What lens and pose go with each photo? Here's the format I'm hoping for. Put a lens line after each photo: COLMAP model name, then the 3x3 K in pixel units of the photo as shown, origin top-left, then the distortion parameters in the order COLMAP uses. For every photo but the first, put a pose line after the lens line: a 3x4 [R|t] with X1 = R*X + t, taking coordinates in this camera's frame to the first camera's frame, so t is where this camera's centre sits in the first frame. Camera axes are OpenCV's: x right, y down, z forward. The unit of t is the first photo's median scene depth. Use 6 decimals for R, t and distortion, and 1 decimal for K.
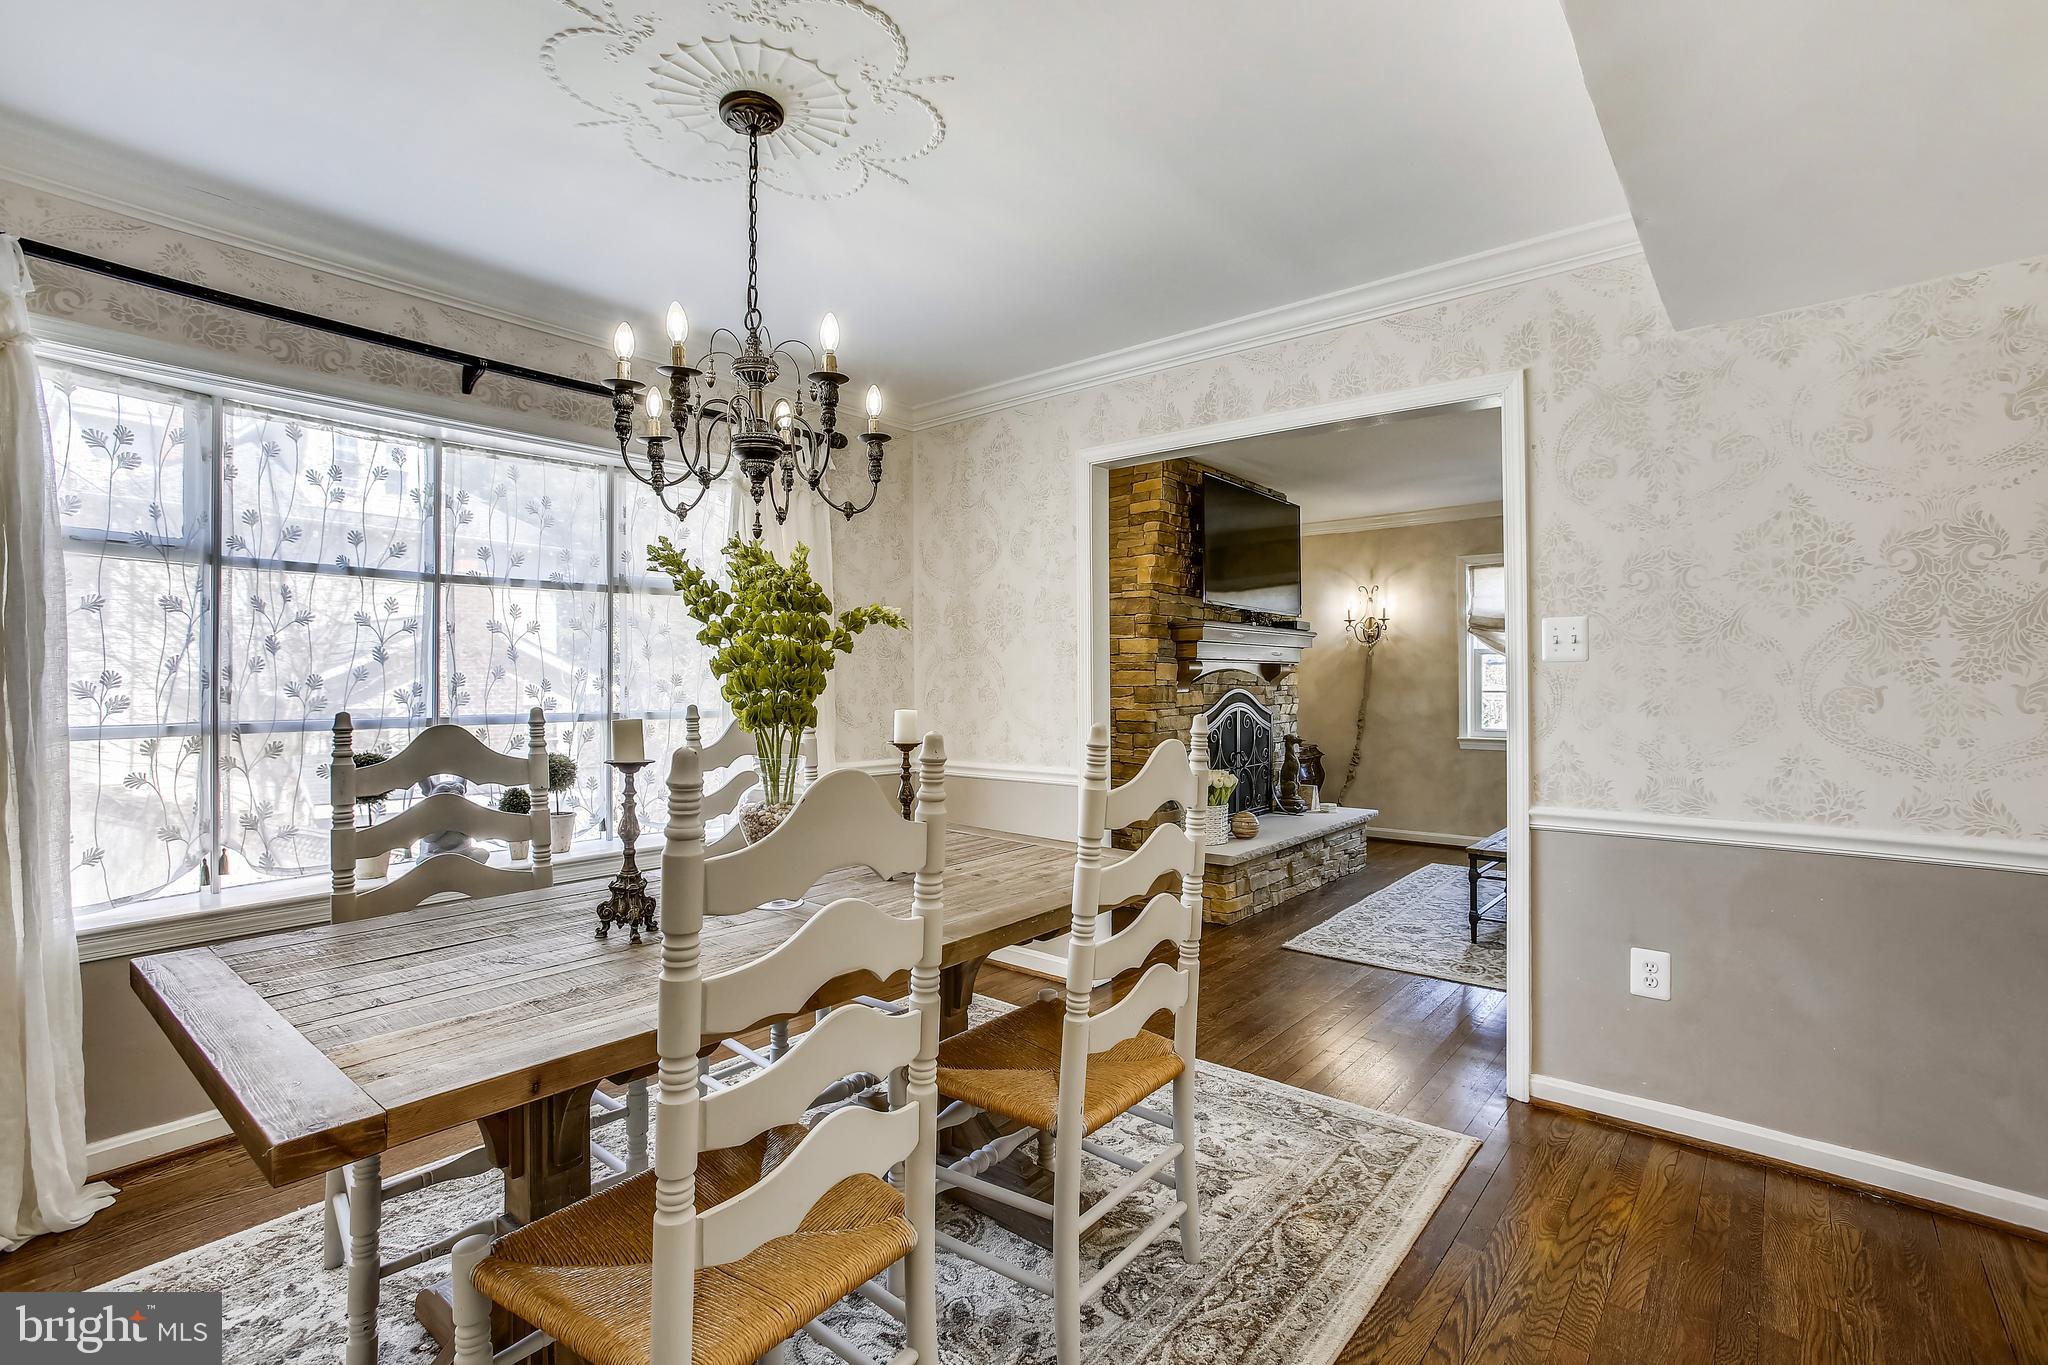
lens RADIAL K [[906.5, 0, 1027.0], [0, 906.5, 675.0], [0, 0, 1]] dist [0.000803, 0.000297]
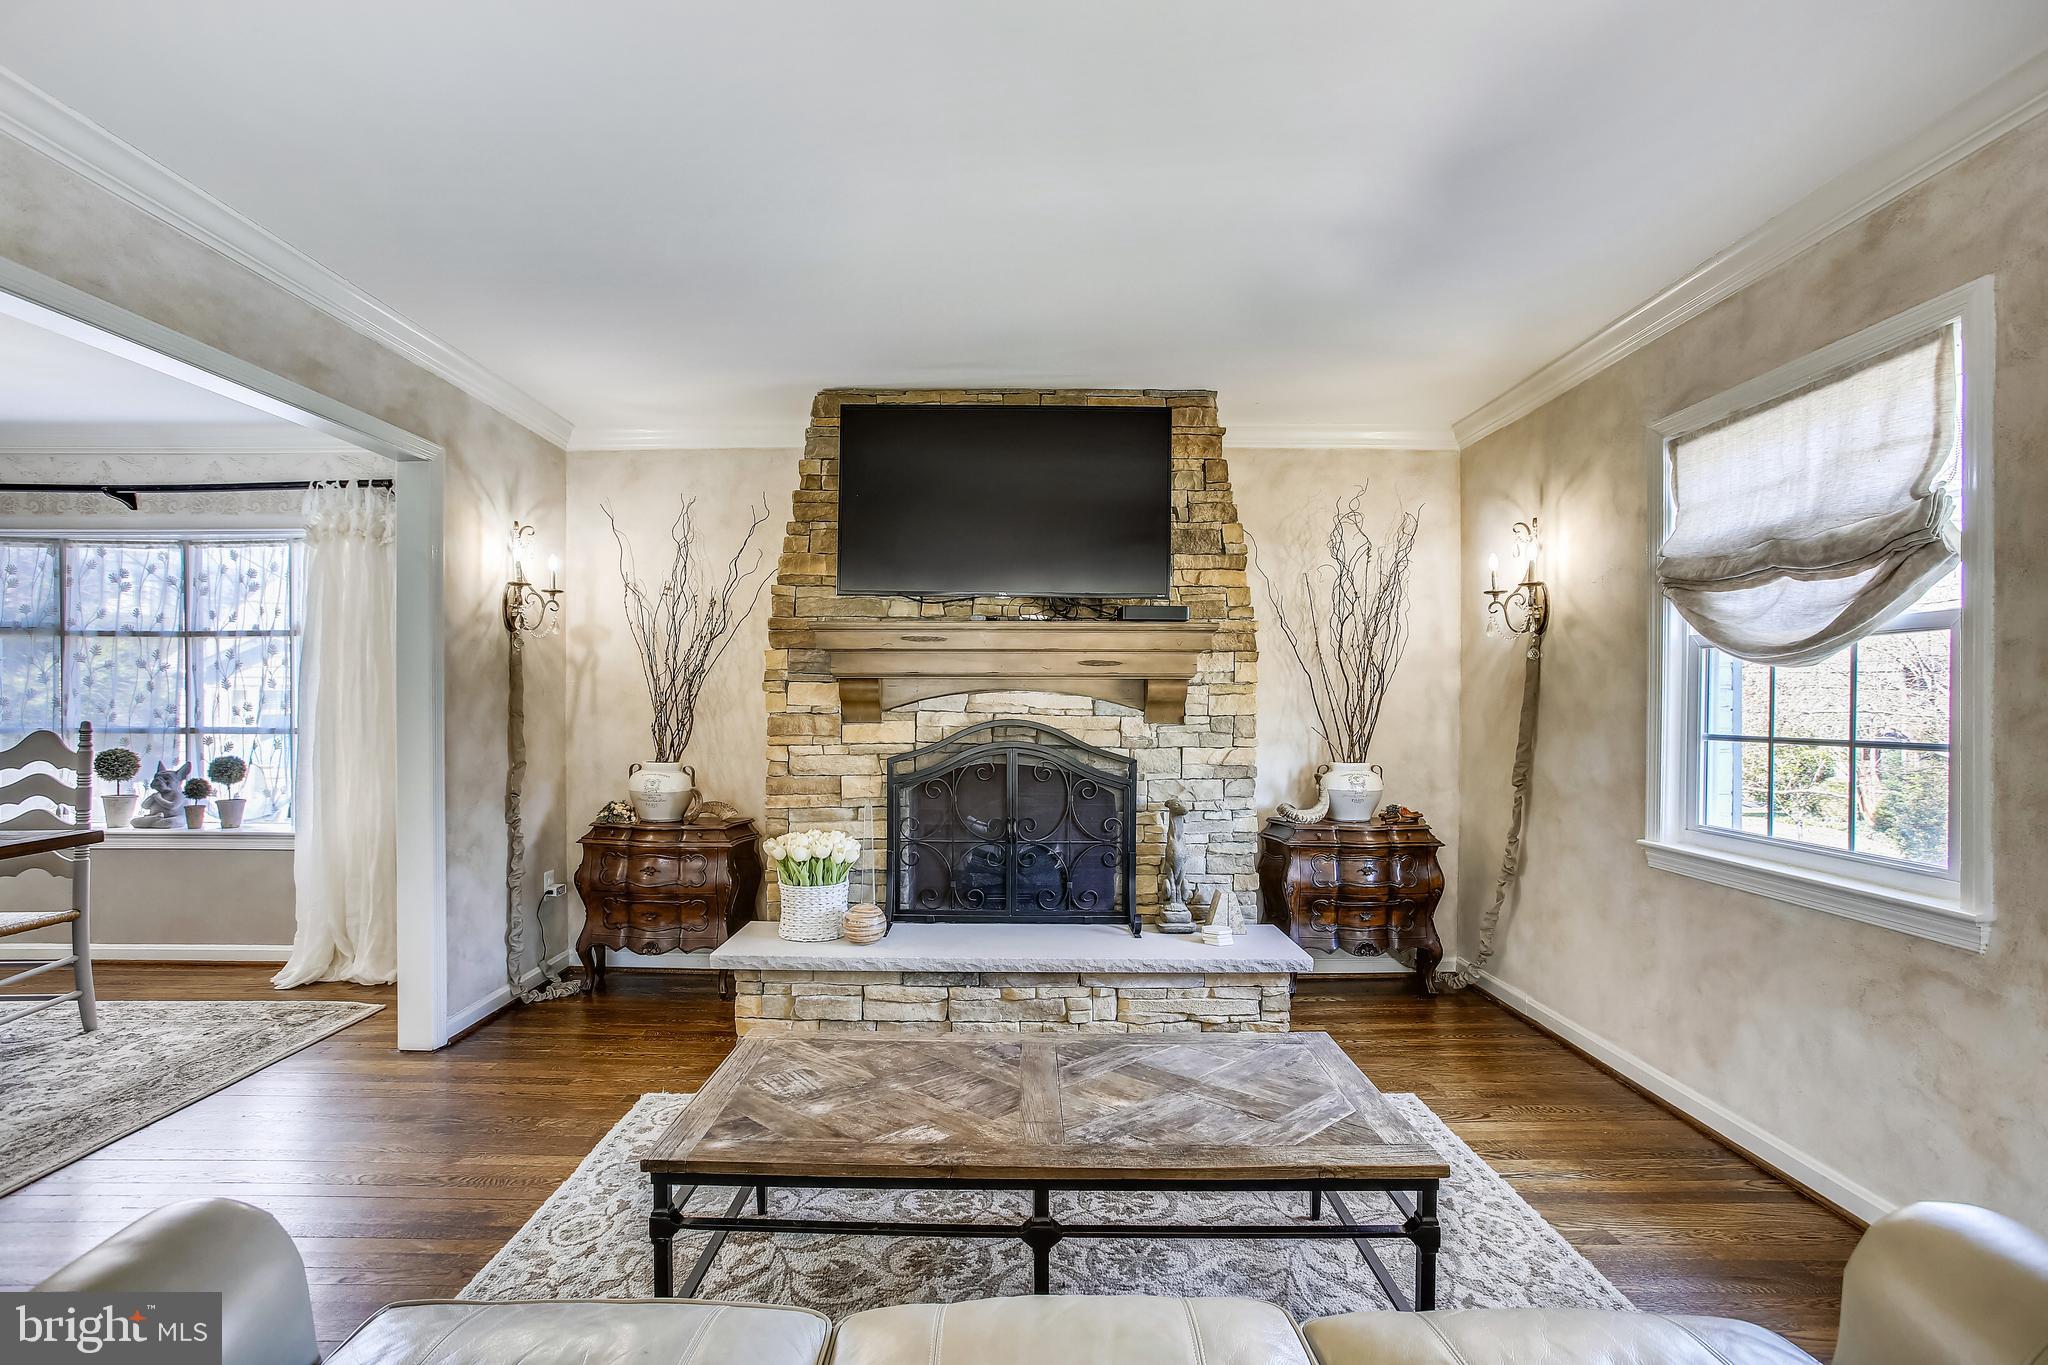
lens RADIAL K [[906.5, 0, 1024.1], [0, 906.5, 703.5], [0, 0, 1]] dist [0.000803, 0.000297]
pose [[0.641693, 0.001970, -0.766959, 1.311304], [0.000758, 0.999995, 0.003203, 0.003579], [0.766961, -0.002637, 0.641688, 1.041340]]
